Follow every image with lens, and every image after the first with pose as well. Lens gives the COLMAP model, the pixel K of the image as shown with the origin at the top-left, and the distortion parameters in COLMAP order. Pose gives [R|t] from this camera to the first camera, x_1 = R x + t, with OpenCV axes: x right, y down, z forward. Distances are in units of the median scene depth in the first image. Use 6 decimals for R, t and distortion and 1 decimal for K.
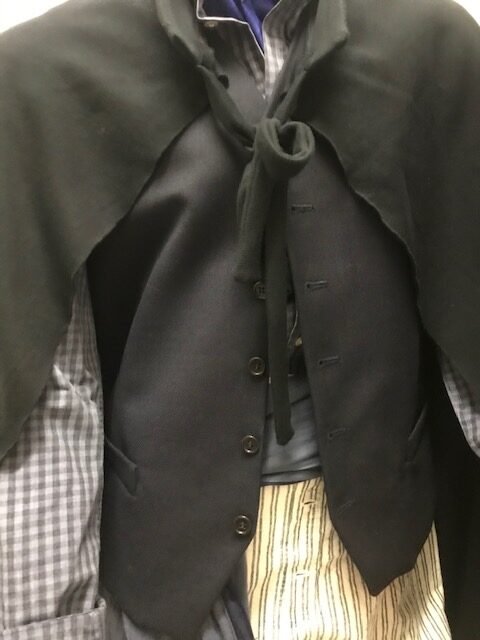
lens RADIAL K [[523.1, 0, 245.1], [0, 523.1, 324.3], [0, 0, 1]] dist [0.039258, -0.050143]
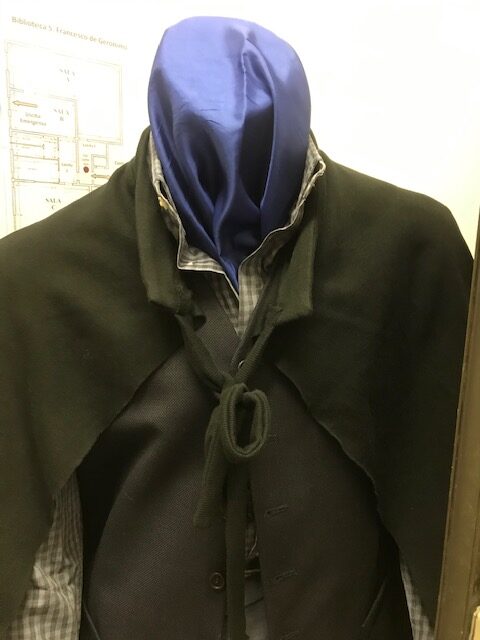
lens RADIAL K [[523.1, 0, 240.6], [0, 523.1, 316.6], [0, 0, 1]] dist [0.039258, -0.050143]
pose [[0.997260, 0.056464, -0.047802, 0.090912], [-0.054006, 0.997225, 0.051241, -0.516655], [0.050563, -0.048519, 0.997542, -0.061644]]
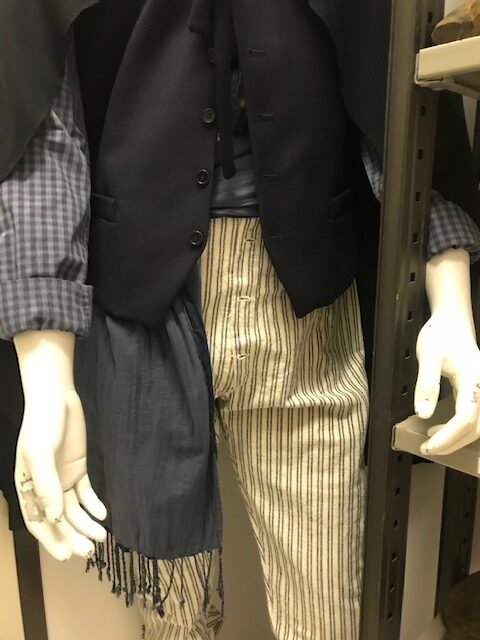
lens RADIAL K [[523.1, 0, 237.4], [0, 523.1, 322.9], [0, 0, 1]] dist [0.039258, -0.050143]
pose [[0.999851, 0.015743, 0.007149, 0.091032], [-0.016166, 0.997848, 0.063542, 0.498250], [-0.006133, -0.063648, 0.997954, -0.322456]]
